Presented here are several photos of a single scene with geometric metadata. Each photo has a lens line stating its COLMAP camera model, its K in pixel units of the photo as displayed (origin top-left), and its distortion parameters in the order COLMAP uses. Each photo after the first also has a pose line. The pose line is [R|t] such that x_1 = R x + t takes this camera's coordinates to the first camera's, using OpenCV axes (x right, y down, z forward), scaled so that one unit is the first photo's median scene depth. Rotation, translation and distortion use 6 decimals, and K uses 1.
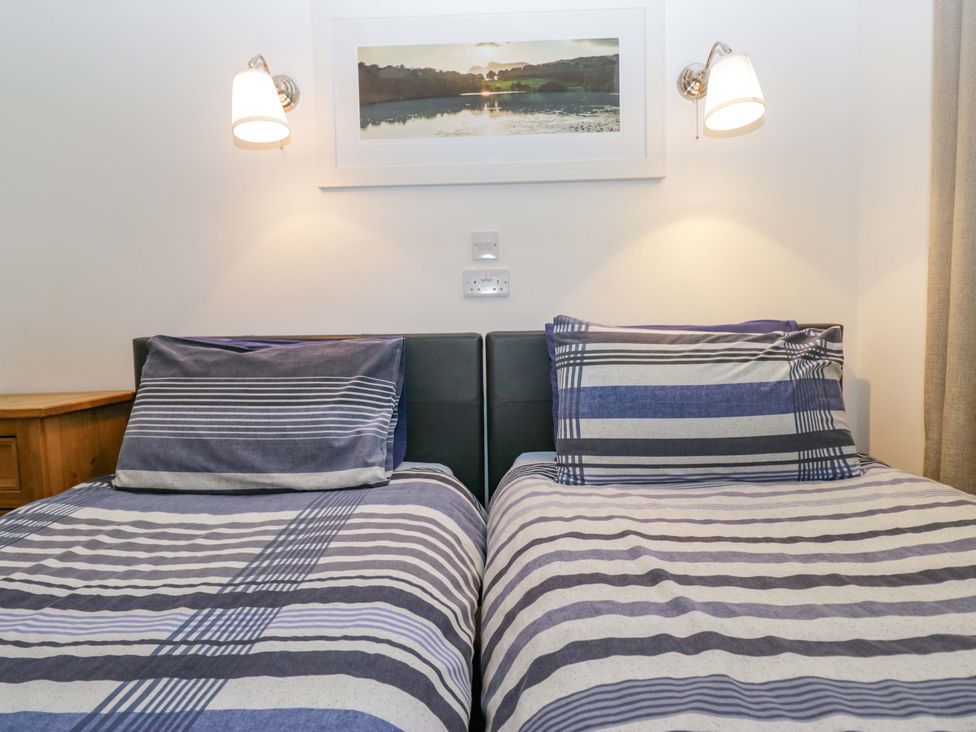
lens RADIAL K [[508.3, 0, 485.4], [0, 508.3, 353.0], [0, 0, 1]] dist [0.003310, -0.015264]
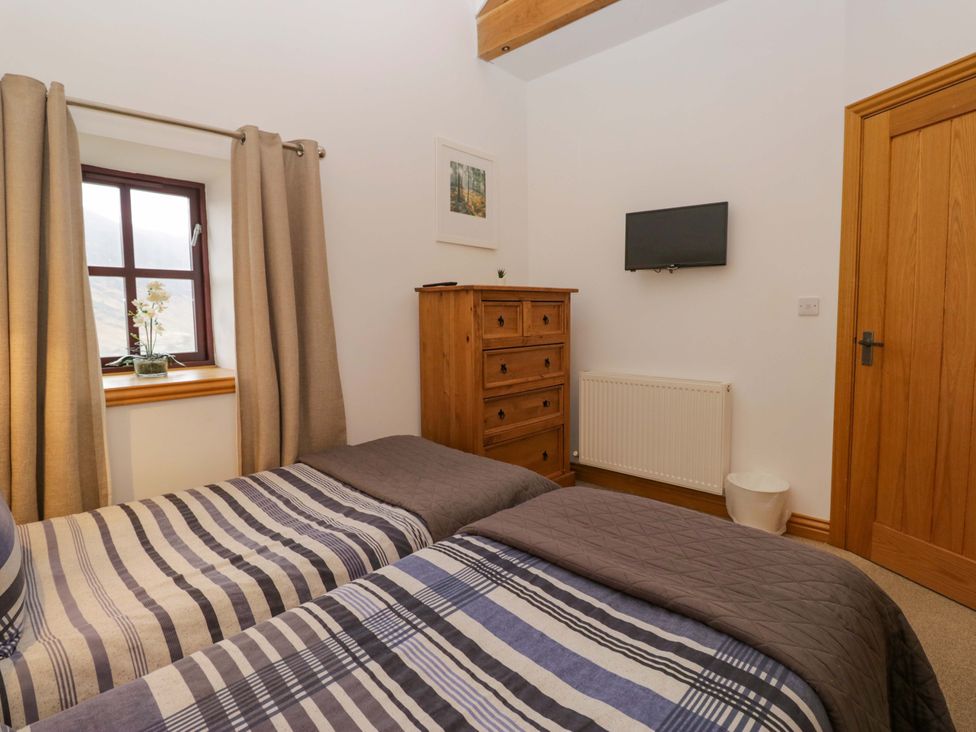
lens RADIAL K [[508.3, 0, 485.4], [0, 508.3, 353.0], [0, 0, 1]] dist [0.003310, -0.015264]
pose [[-0.728783, -0.018980, 0.684481, -0.993649], [0.066155, 0.992988, 0.097972, -0.275225], [-0.681541, 0.116682, -0.722417, 0.999333]]
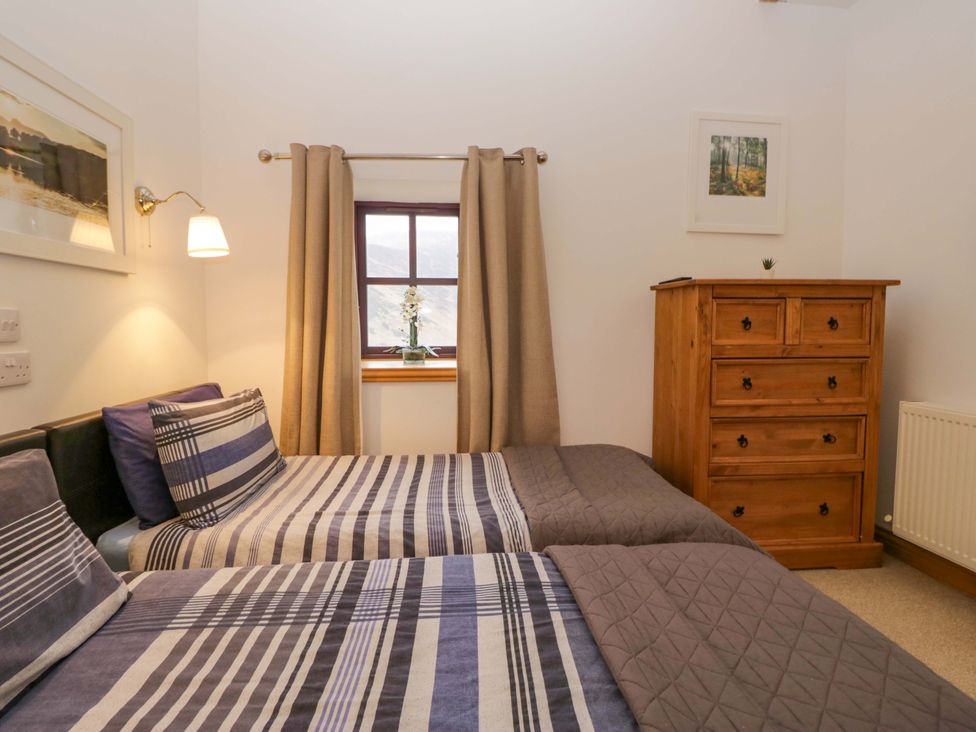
lens RADIAL K [[508.3, 0, 485.4], [0, 508.3, 353.0], [0, 0, 1]] dist [0.003310, -0.015264]
pose [[-0.094779, -0.032070, 0.994982, -1.195933], [0.054379, 0.997822, 0.037341, -0.202105], [-0.994012, 0.057645, -0.092828, 0.379839]]
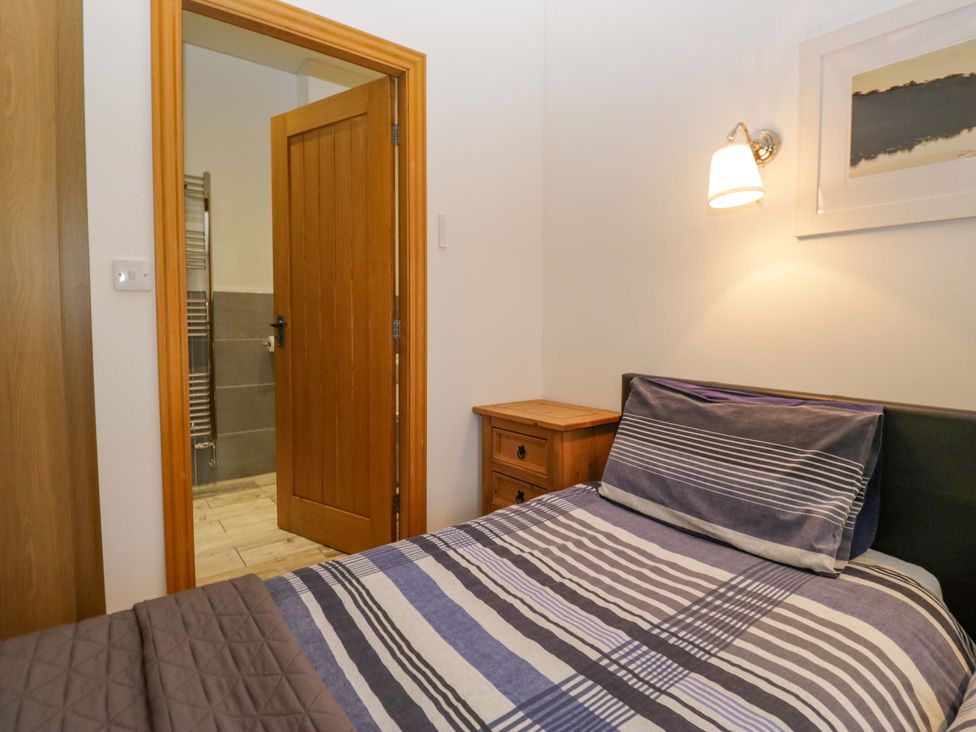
lens RADIAL K [[508.3, 0, 485.4], [0, 508.3, 353.0], [0, 0, 1]] dist [0.003310, -0.015264]
pose [[0.623147, 0.071463, -0.778833, 0.095073], [-0.057756, 0.997303, 0.045298, -0.150752], [0.779969, 0.016754, 0.625594, -0.074862]]
